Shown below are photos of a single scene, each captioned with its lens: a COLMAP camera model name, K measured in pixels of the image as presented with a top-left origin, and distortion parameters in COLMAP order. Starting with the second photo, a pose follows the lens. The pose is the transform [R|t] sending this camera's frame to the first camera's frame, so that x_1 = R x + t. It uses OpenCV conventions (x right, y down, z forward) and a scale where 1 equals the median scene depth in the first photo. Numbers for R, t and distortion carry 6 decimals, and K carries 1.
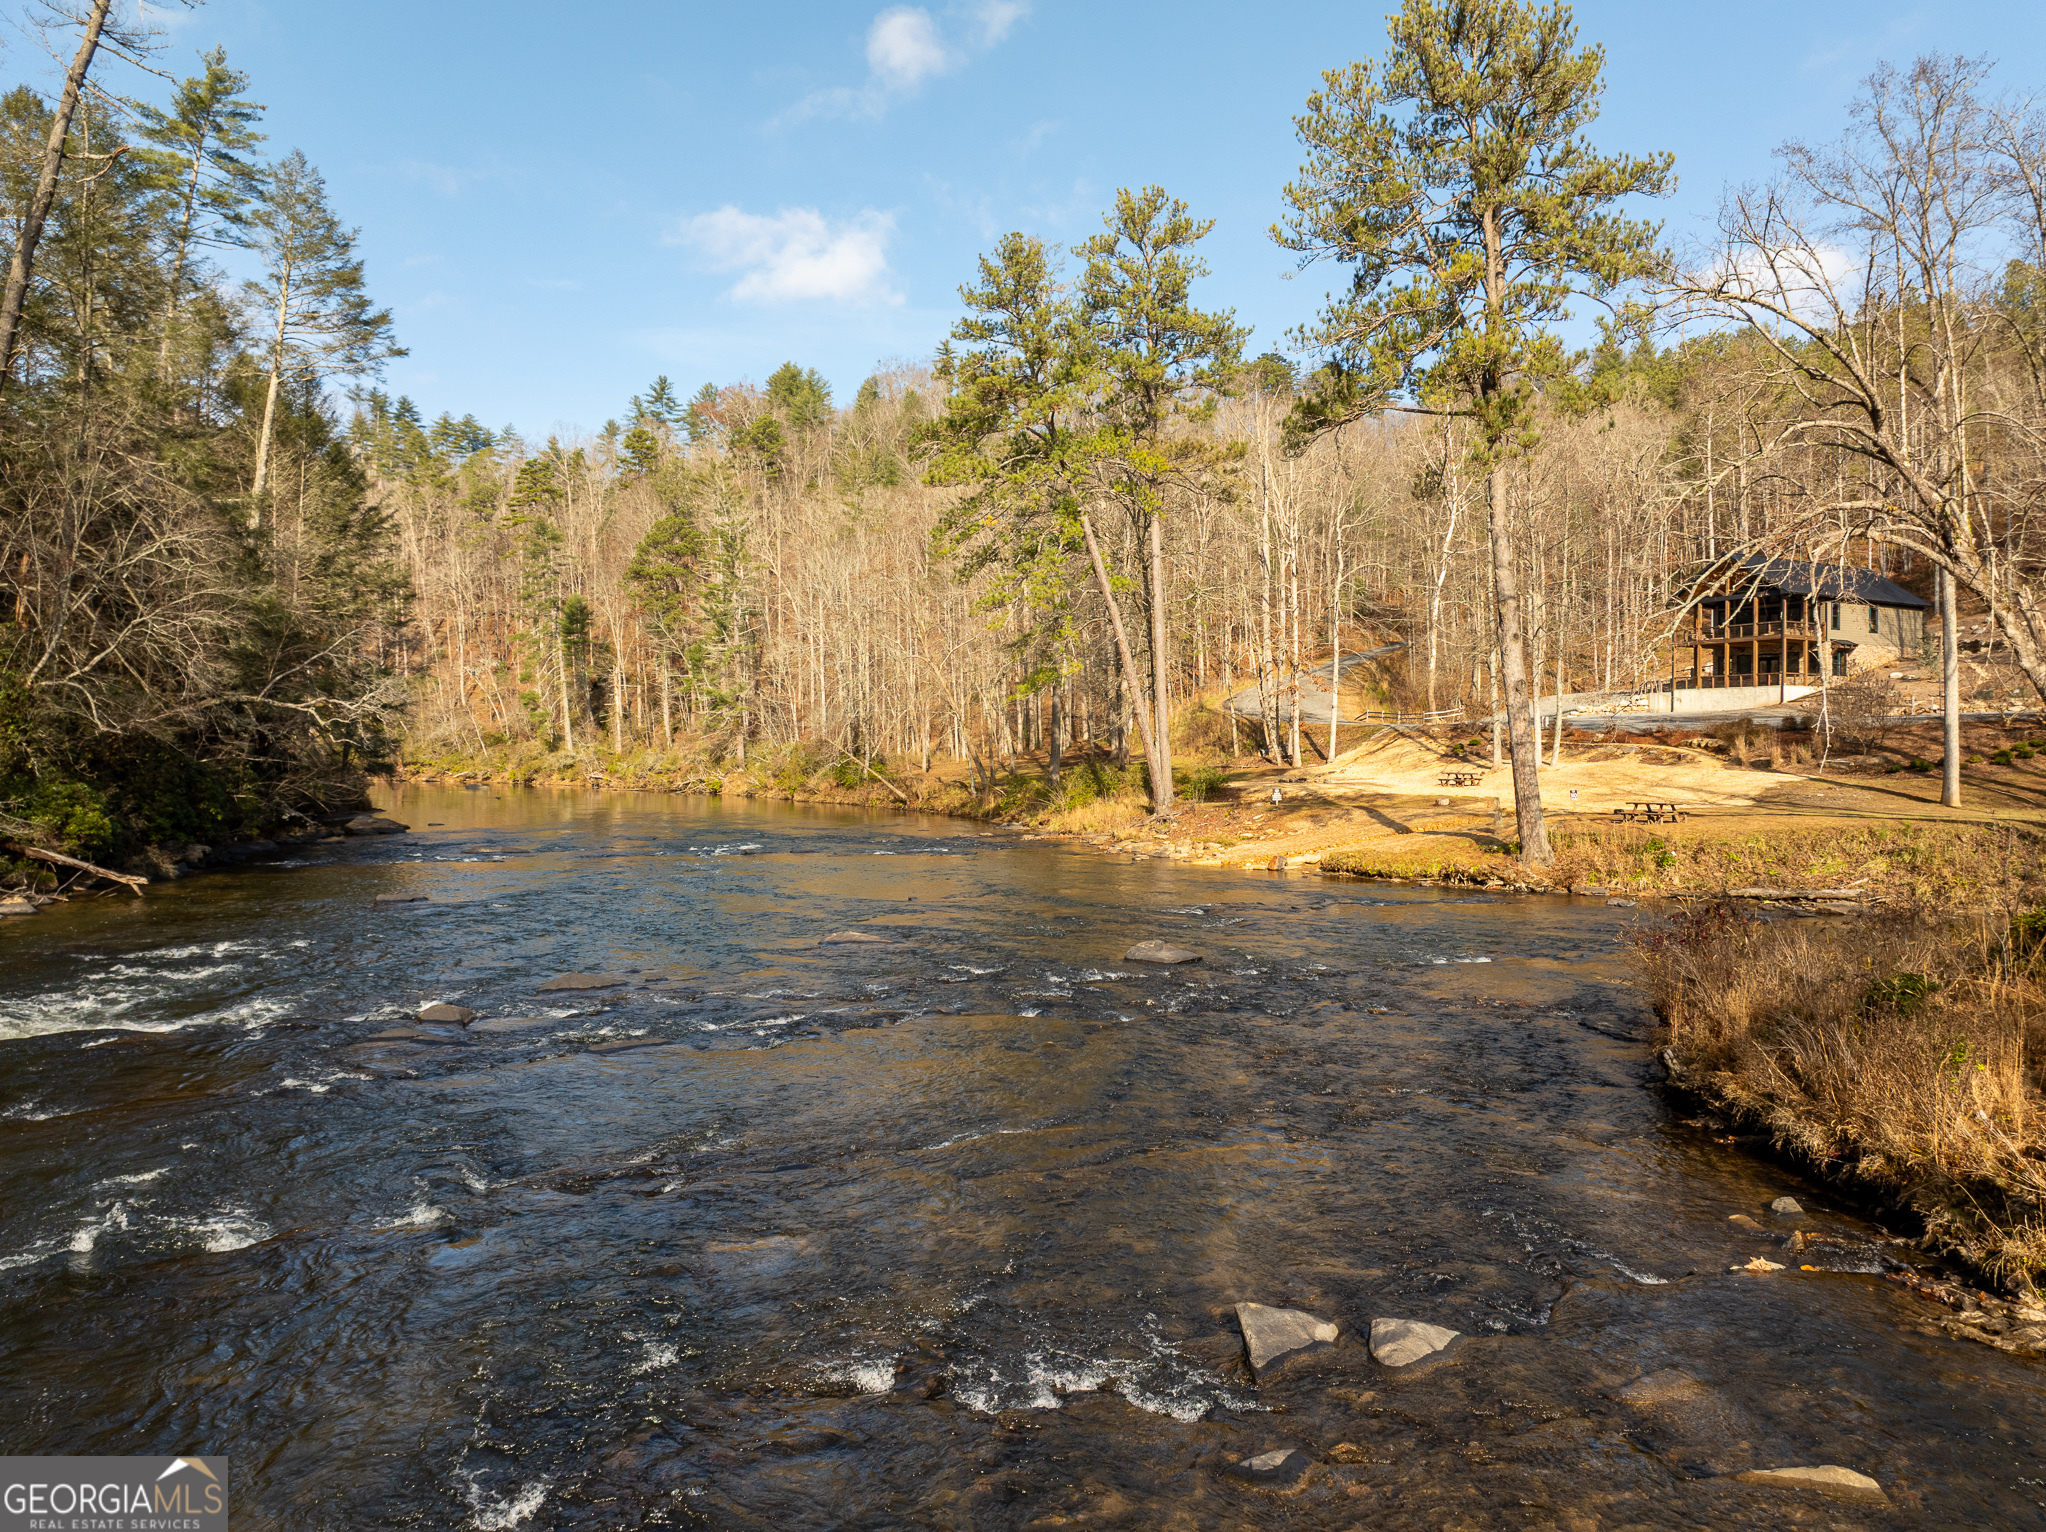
lens RADIAL K [[1444.2, 0, 1039.1], [0, 1444.2, 763.3], [0, 0, 1]] dist [-0.009907, -0.047513]
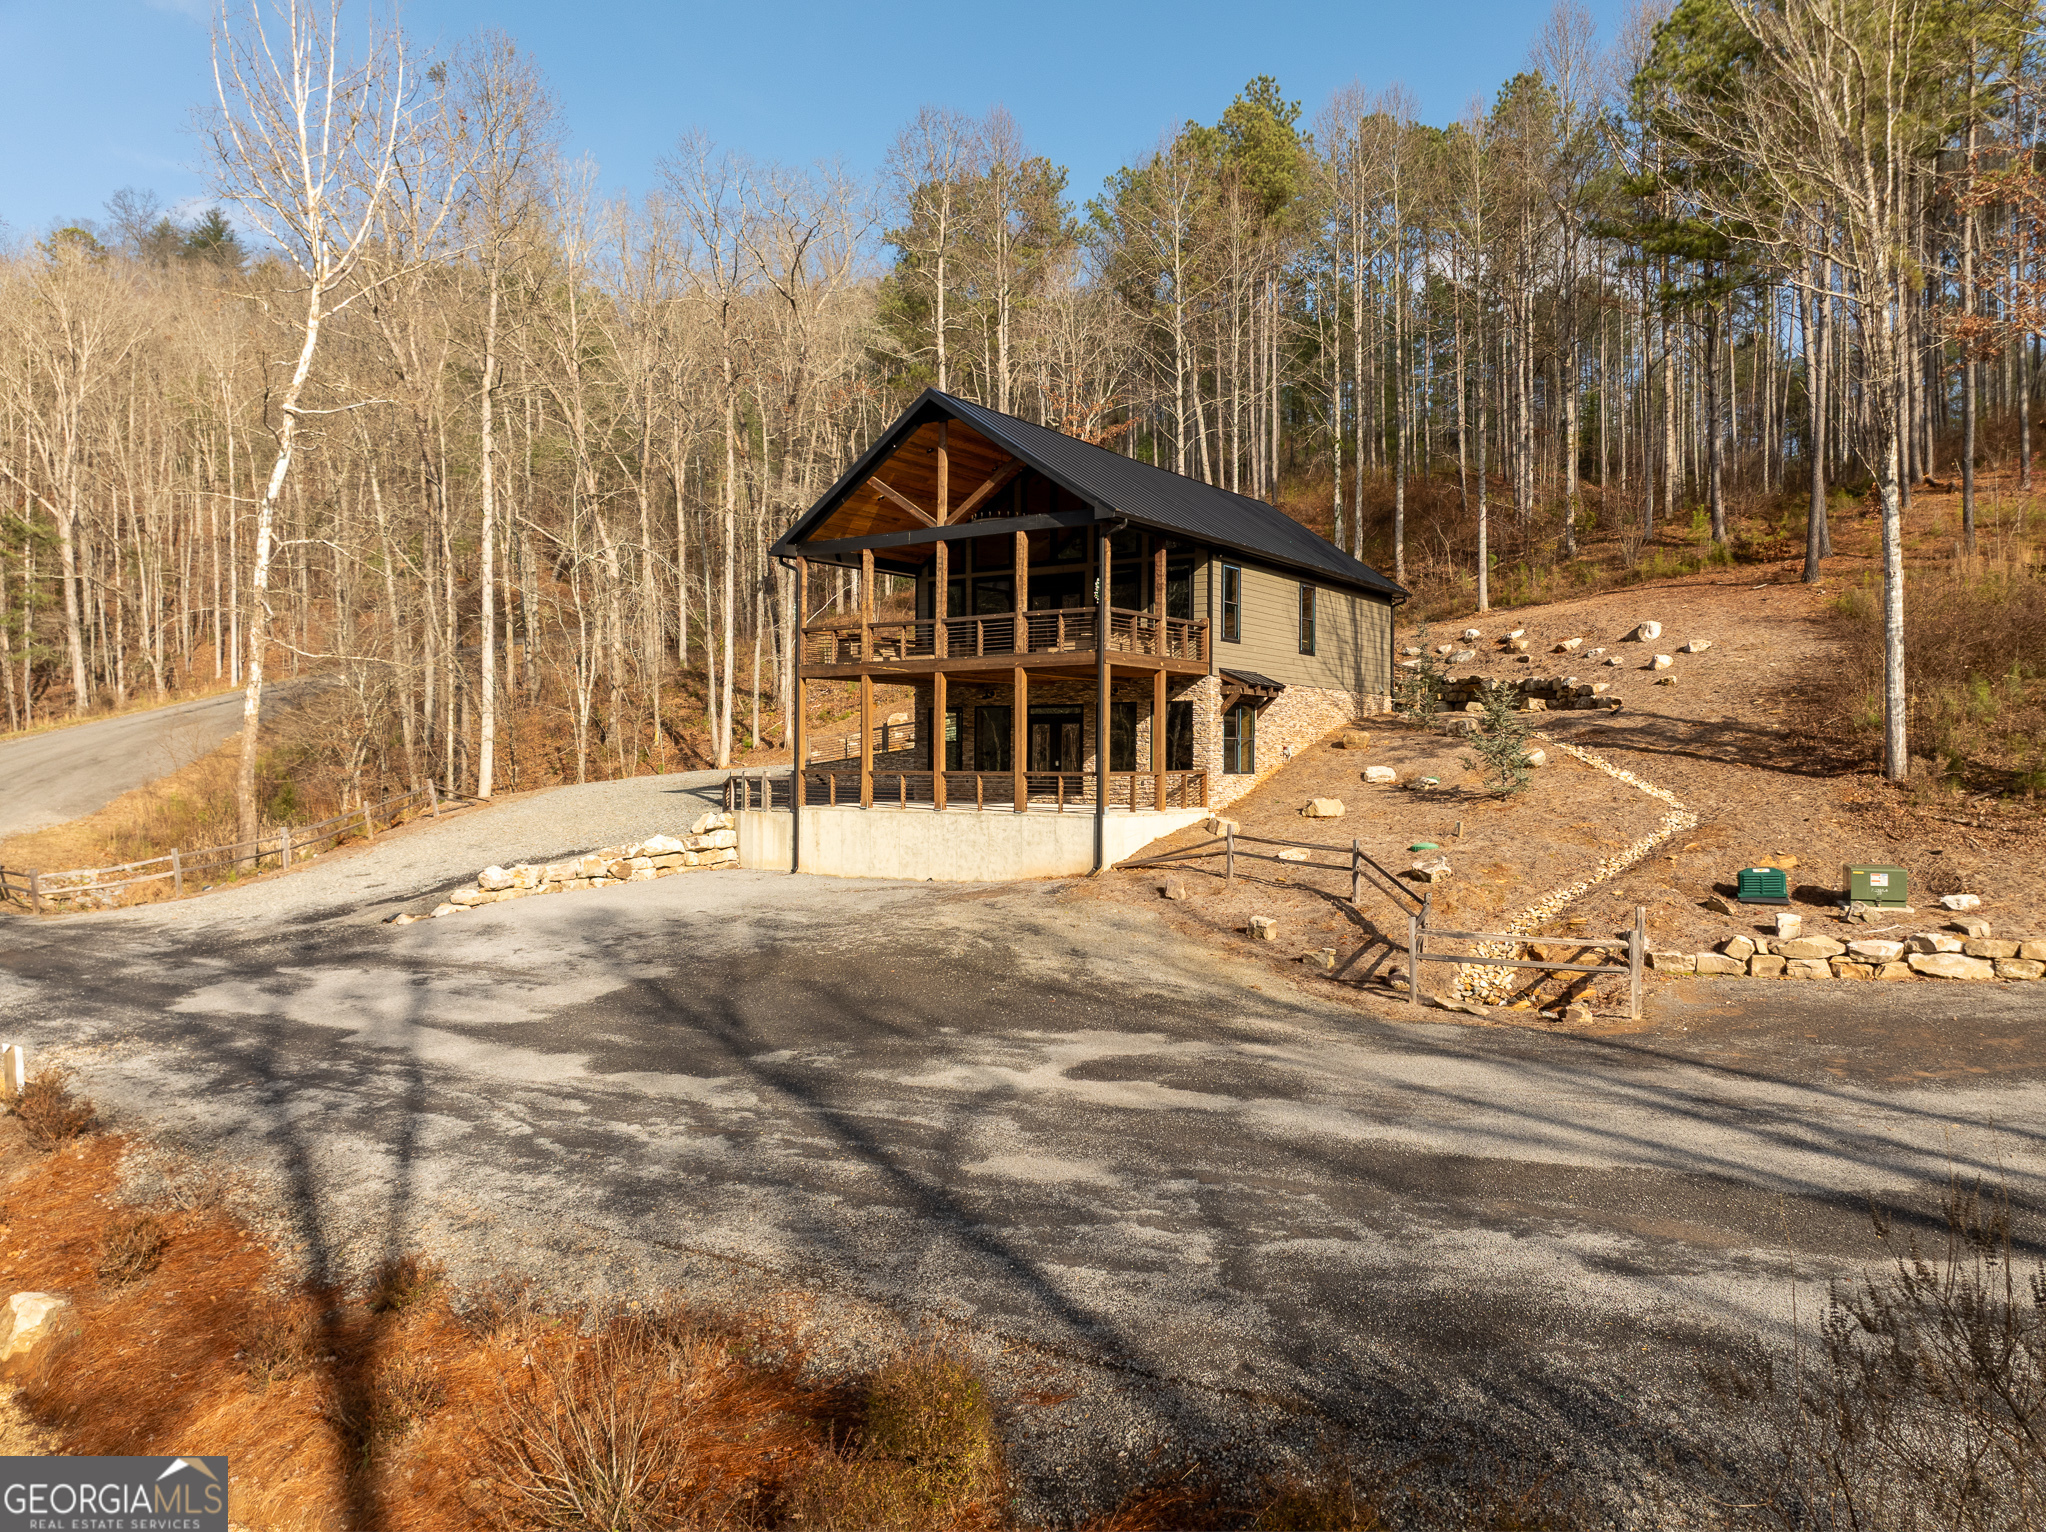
lens RADIAL K [[1444.2, 0, 1039.1], [0, 1444.2, 763.3], [0, 0, 1]] dist [-0.009907, -0.047513]
pose [[0.889858, 0.001299, 0.456236, 0.353370], [0.000559, 0.999992, -0.003938, -0.062426], [-0.456237, 0.003760, 0.889850, 0.707089]]
